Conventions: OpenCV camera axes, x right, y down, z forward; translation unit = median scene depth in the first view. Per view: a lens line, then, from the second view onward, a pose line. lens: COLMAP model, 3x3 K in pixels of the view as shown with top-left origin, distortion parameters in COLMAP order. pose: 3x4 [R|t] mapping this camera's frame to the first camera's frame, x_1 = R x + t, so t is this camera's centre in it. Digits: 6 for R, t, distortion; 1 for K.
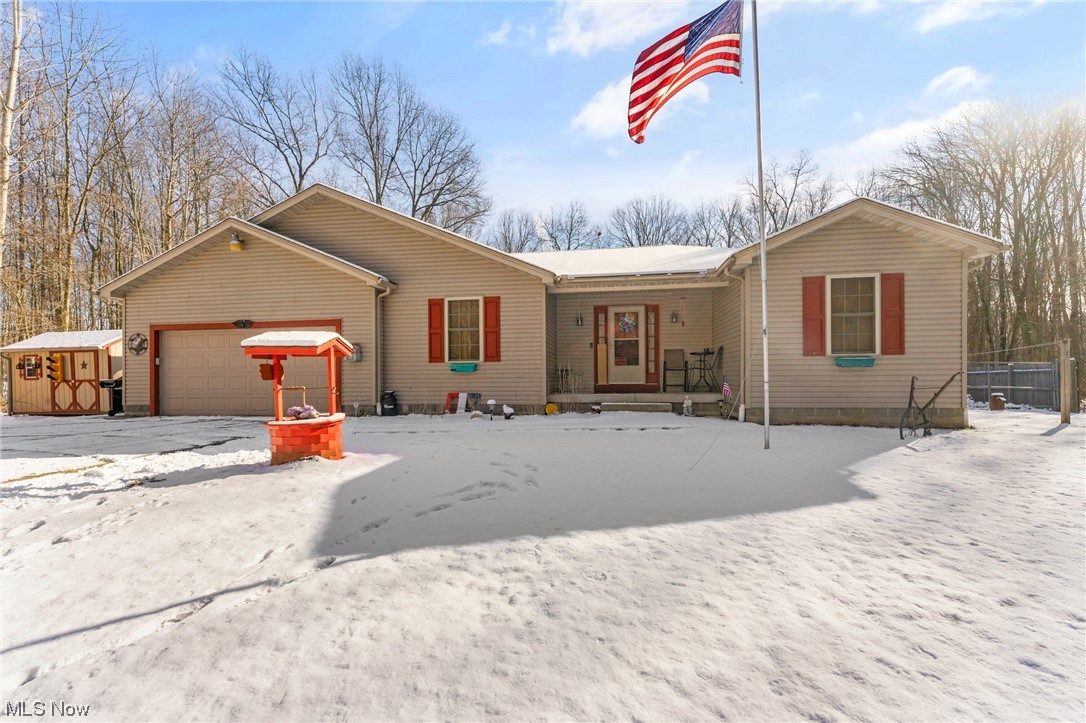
lens RADIAL K [[432.0, 0, 565.5], [0, 432.0, 379.5], [0, 0, 1]] dist [0.001723, 0.000343]
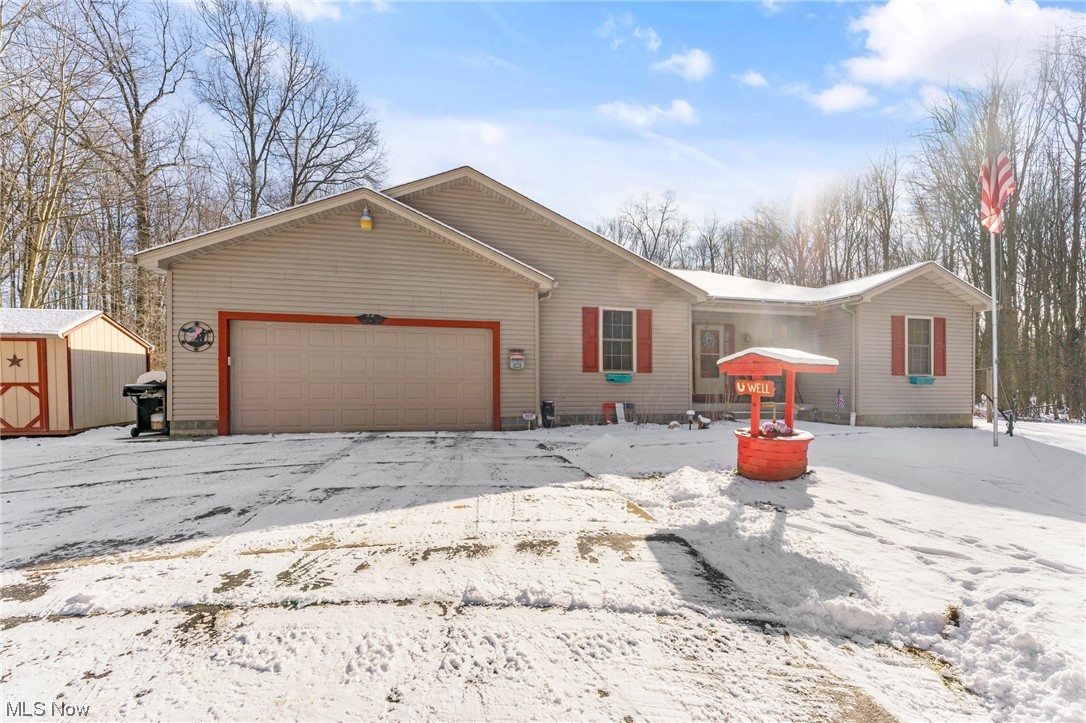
lens RADIAL K [[432.0, 0, 537.2], [0, 432.0, 386.9], [0, 0, 1]] dist [0.001723, 0.000343]
pose [[0.934002, 0.011453, 0.357084, -0.722464], [-0.013476, 0.999904, 0.003179, -0.007086], [-0.357013, -0.007782, 0.934067, 0.120052]]
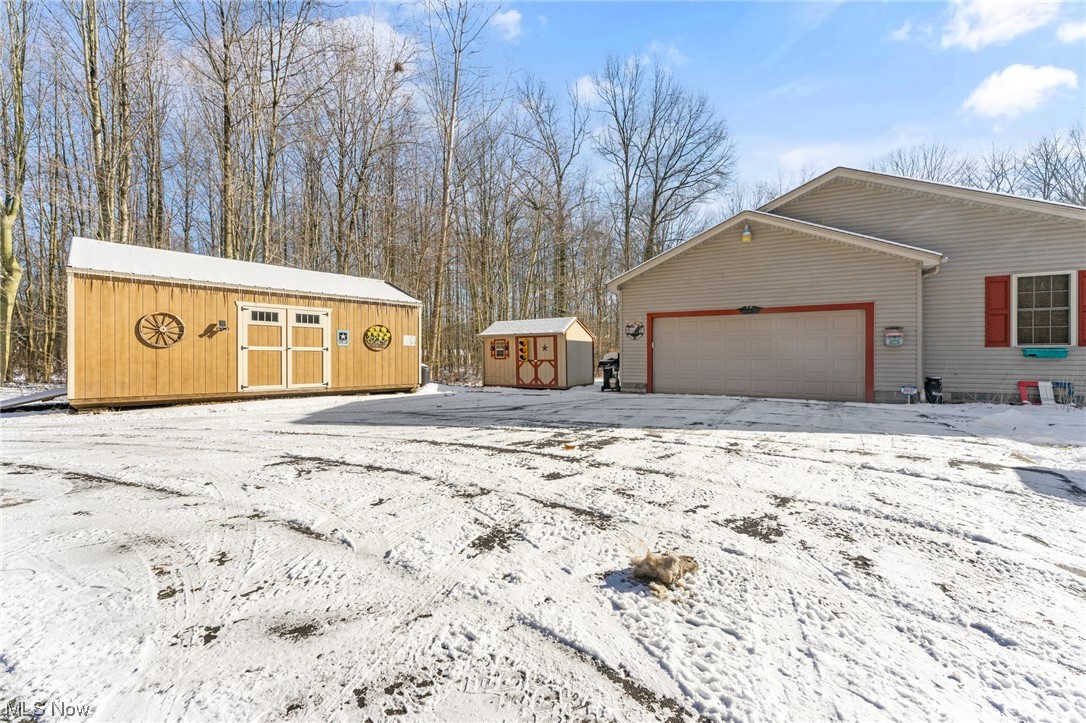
lens RADIAL K [[432.0, 0, 545.1], [0, 432.0, 364.7], [0, 0, 1]] dist [0.001723, 0.000343]
pose [[0.937102, 0.017672, -0.348609, -0.820973], [-0.014859, 0.999832, 0.010743, 0.001756], [0.348740, -0.004887, 0.937207, -0.164004]]
